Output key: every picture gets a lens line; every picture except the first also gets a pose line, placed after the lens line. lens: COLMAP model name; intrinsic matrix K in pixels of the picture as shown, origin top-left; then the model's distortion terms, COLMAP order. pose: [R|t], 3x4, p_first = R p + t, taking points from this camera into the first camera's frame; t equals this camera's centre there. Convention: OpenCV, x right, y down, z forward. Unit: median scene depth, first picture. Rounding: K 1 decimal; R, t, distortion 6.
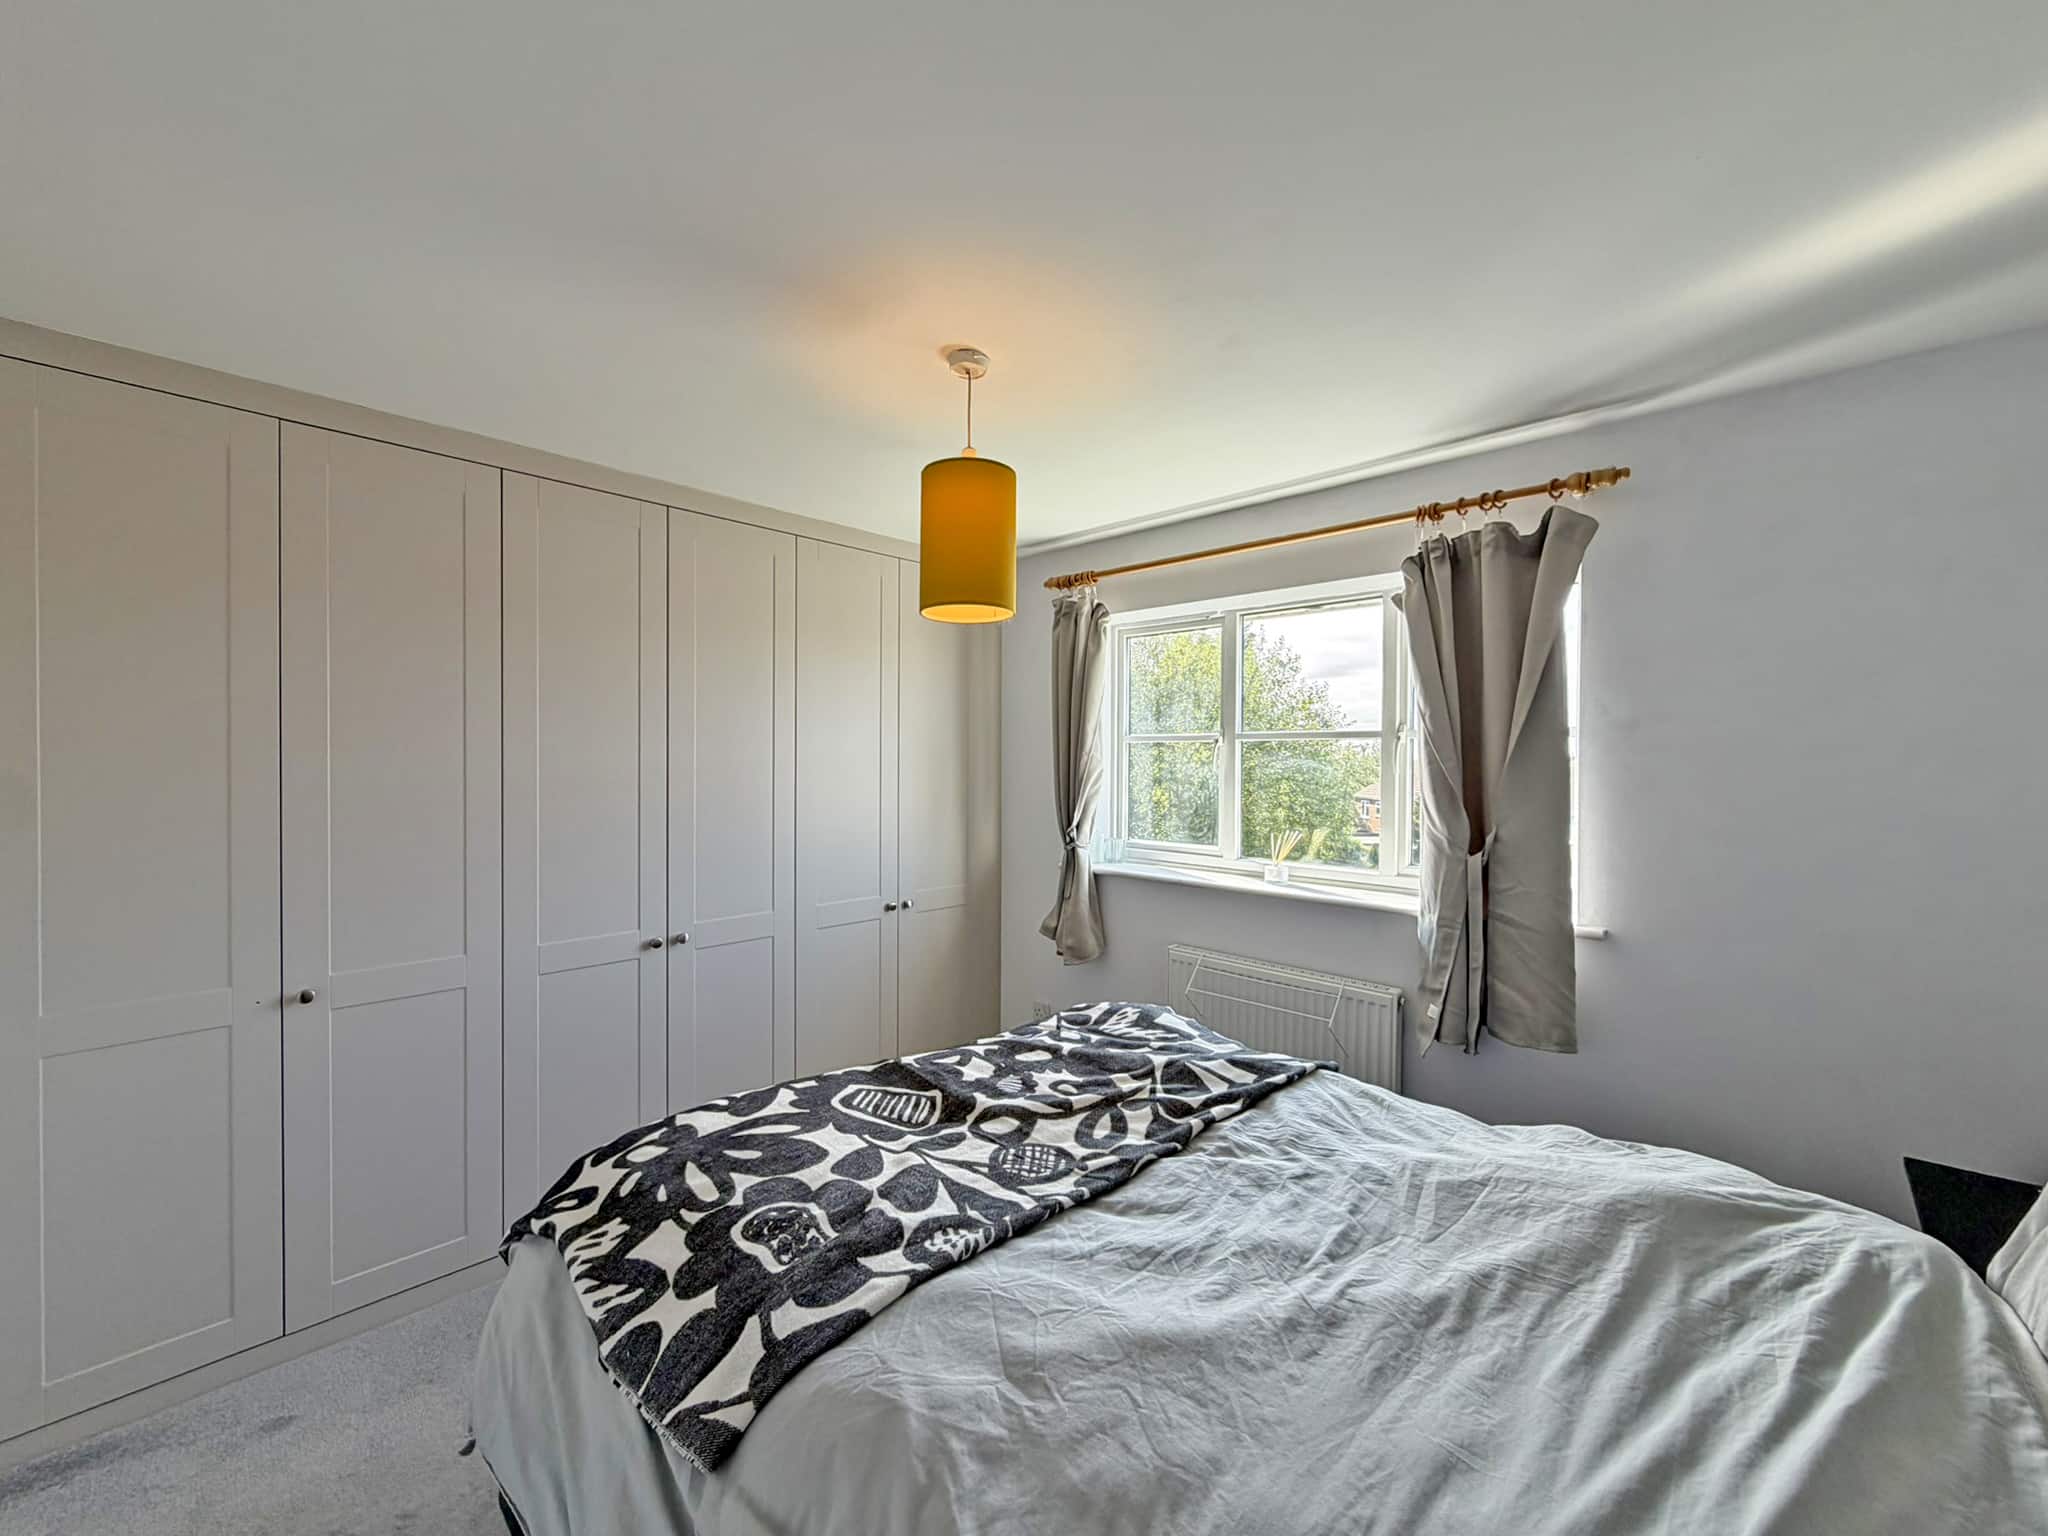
lens RADIAL K [[820.2, 0, 1016.1], [0, 820.2, 765.5], [0, 0, 1]] dist [-0.000633, -0.000256]
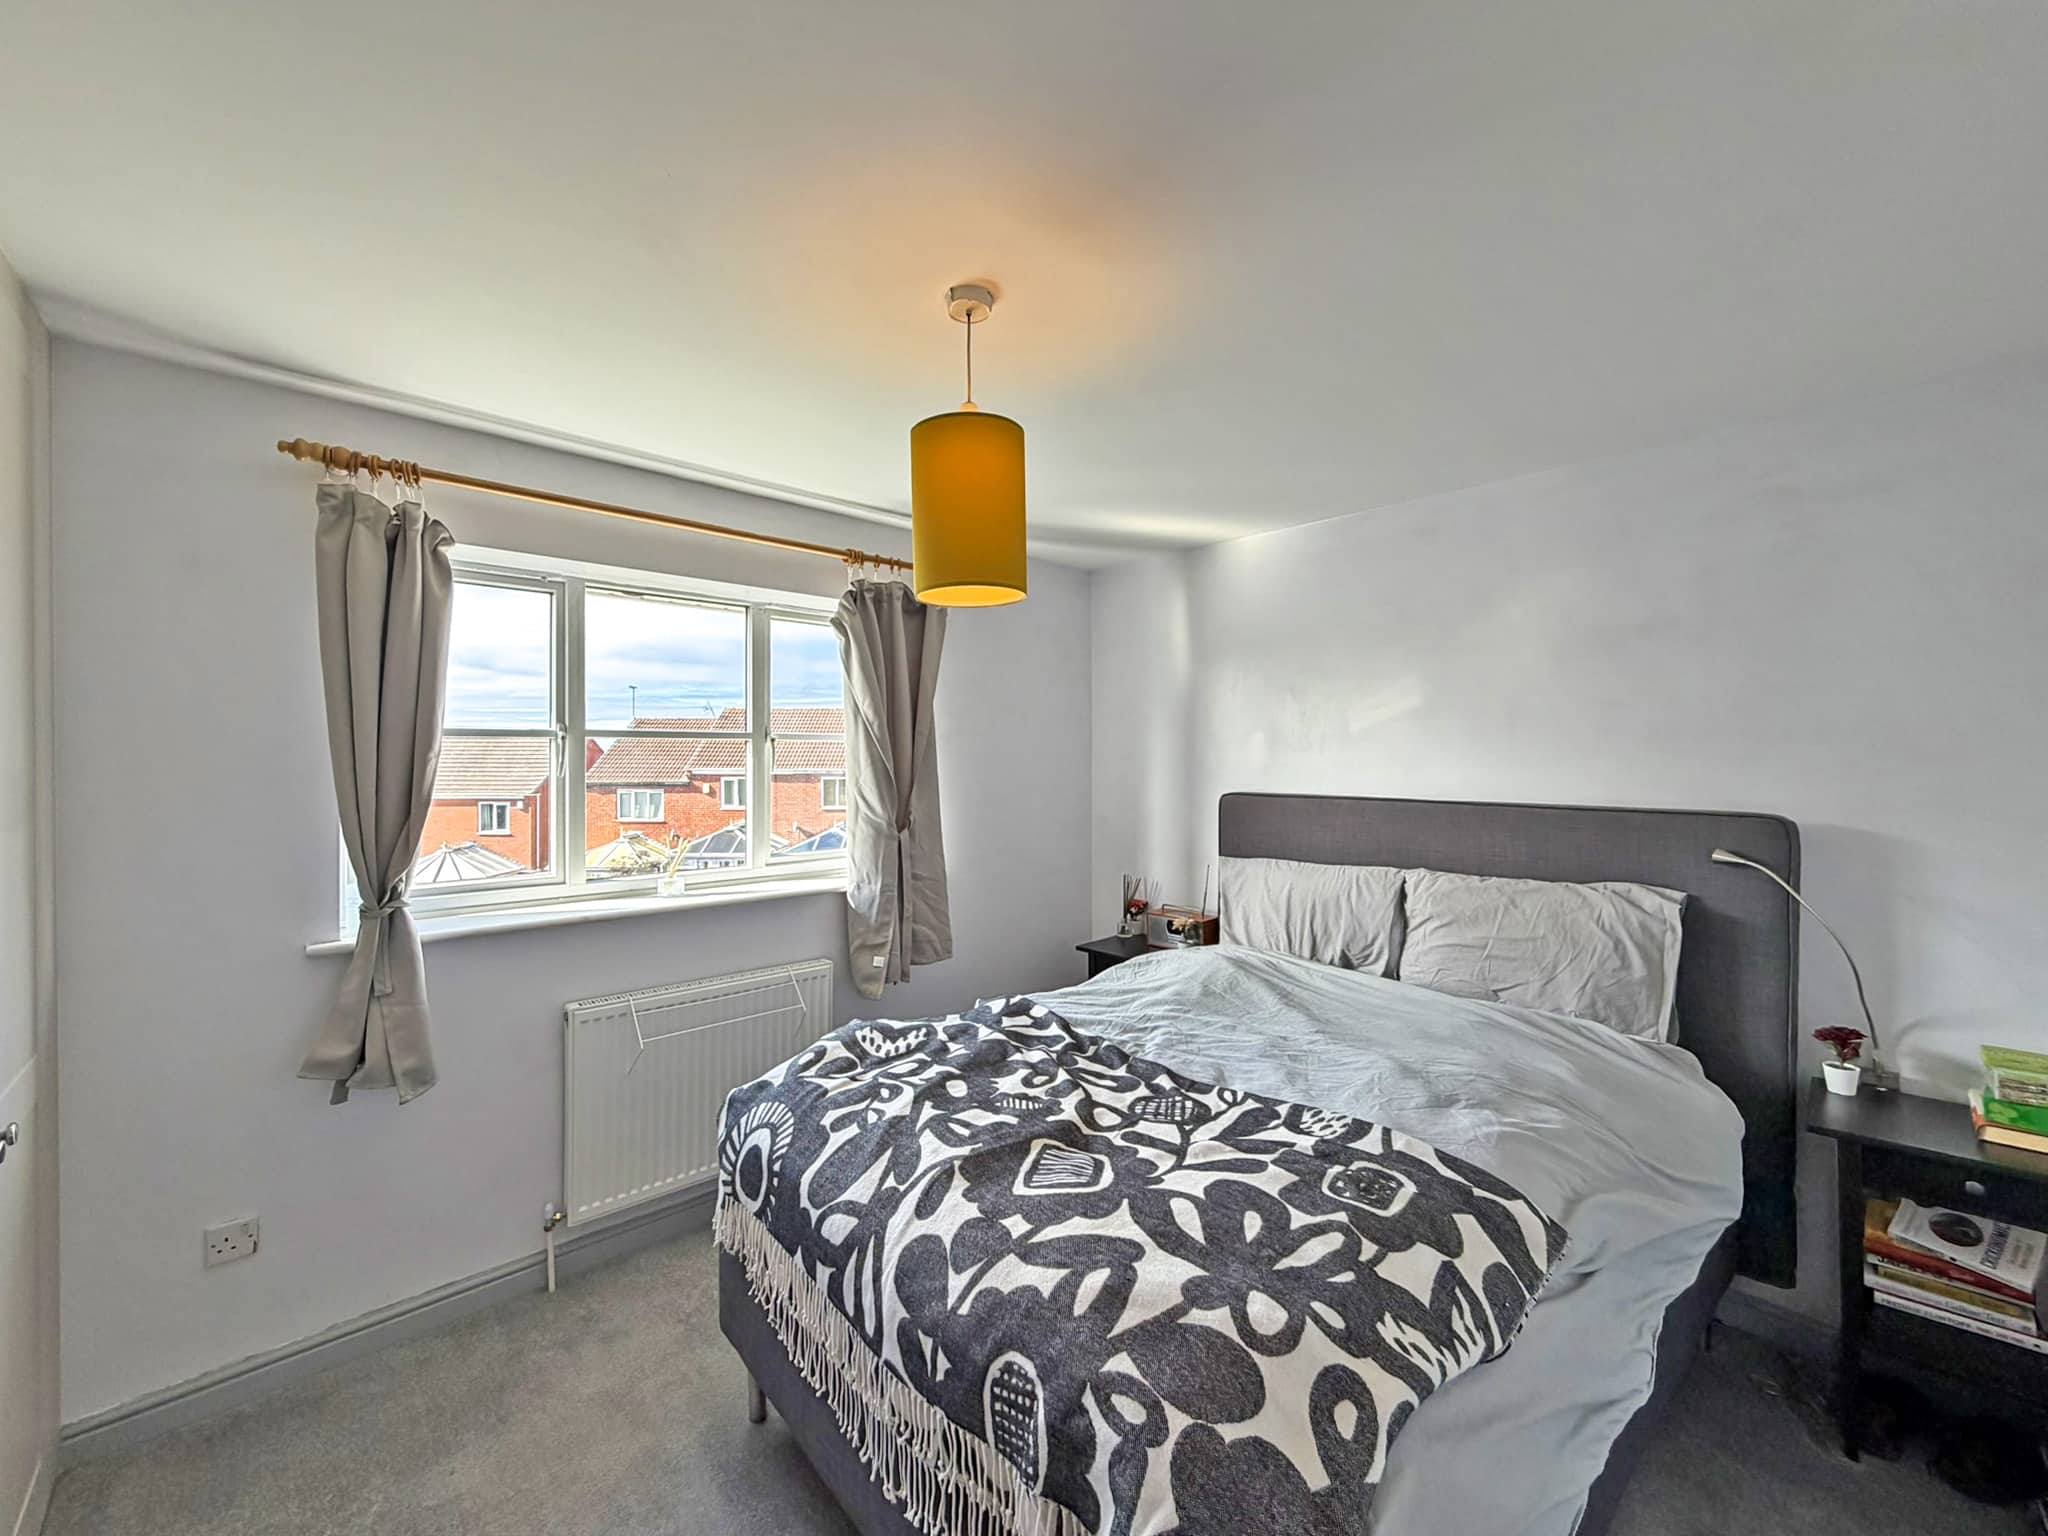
lens RADIAL K [[820.2, 0, 1016.1], [0, 820.2, 765.5], [0, 0, 1]] dist [-0.000633, -0.000256]
pose [[0.059403, -0.017078, 0.998088, -0.911267], [0.008213, 0.999828, 0.016619, -0.023002], [-0.998200, 0.007210, 0.059533, 0.900704]]
